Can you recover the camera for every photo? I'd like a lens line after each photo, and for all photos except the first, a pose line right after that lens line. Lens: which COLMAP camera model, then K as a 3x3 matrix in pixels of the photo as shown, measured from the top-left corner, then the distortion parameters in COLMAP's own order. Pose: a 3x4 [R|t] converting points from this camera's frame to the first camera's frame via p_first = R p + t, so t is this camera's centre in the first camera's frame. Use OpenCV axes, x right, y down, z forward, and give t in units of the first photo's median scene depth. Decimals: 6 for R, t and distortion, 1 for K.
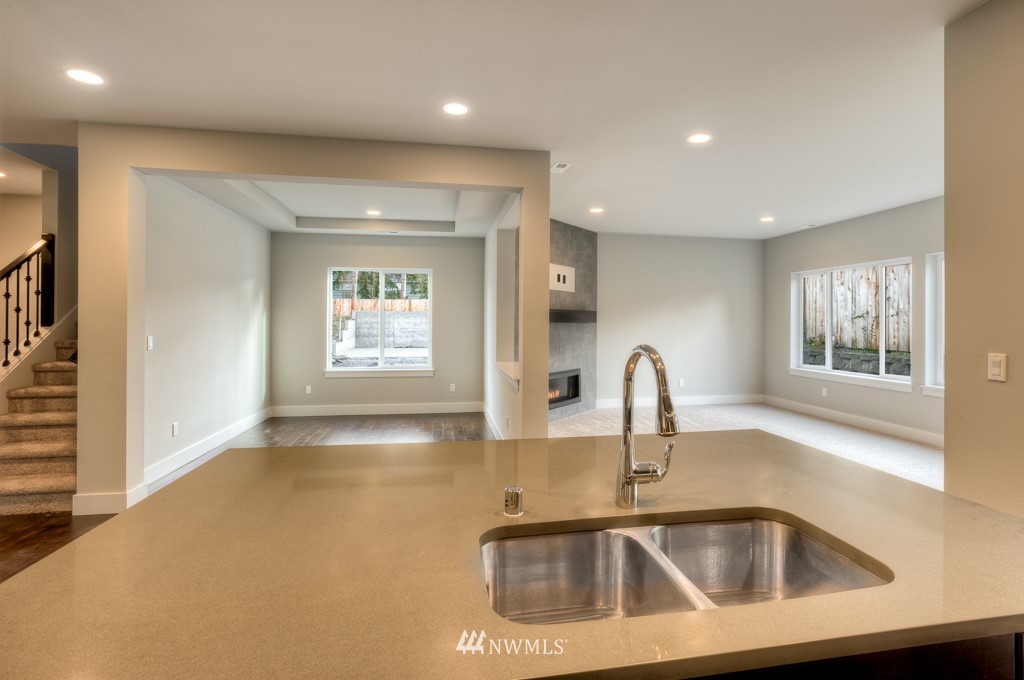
lens RADIAL K [[531.1, 0, 525.6], [0, 531.1, 316.6], [0, 0, 1]] dist [-0.011794, 0.000742]
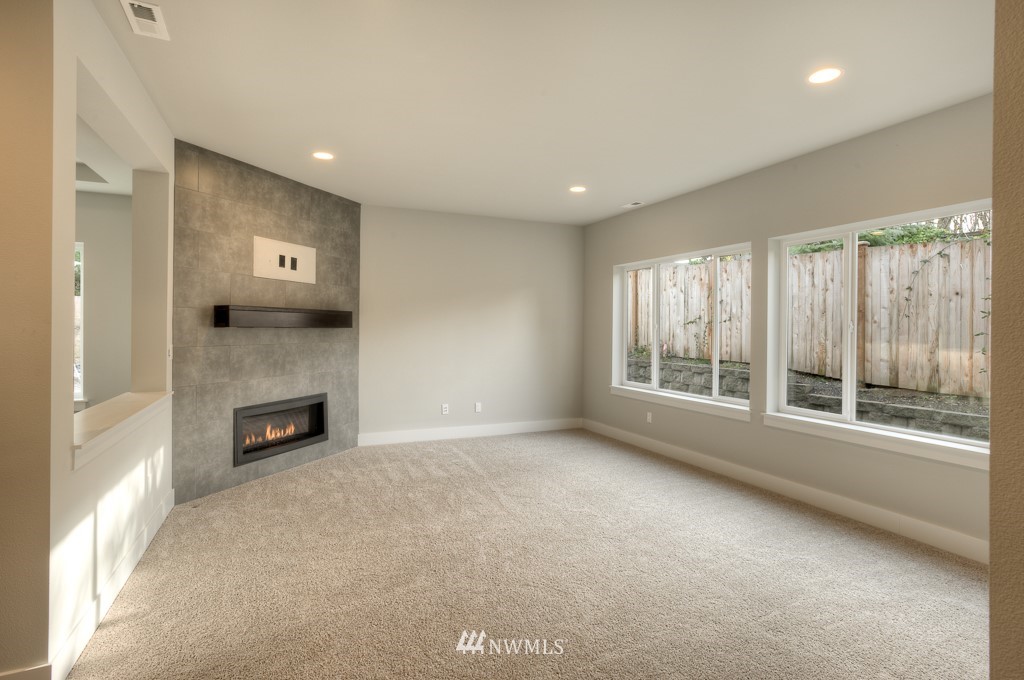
lens RADIAL K [[521.1, 0, 495.8], [0, 521.1, 327.6], [0, 0, 1]] dist [-0.064363, 0.000204]
pose [[0.980904, 0.003283, 0.194466, 0.172668], [-0.005182, 0.999944, 0.009256, 0.003491], [-0.194425, -0.010087, 0.980866, 0.263563]]
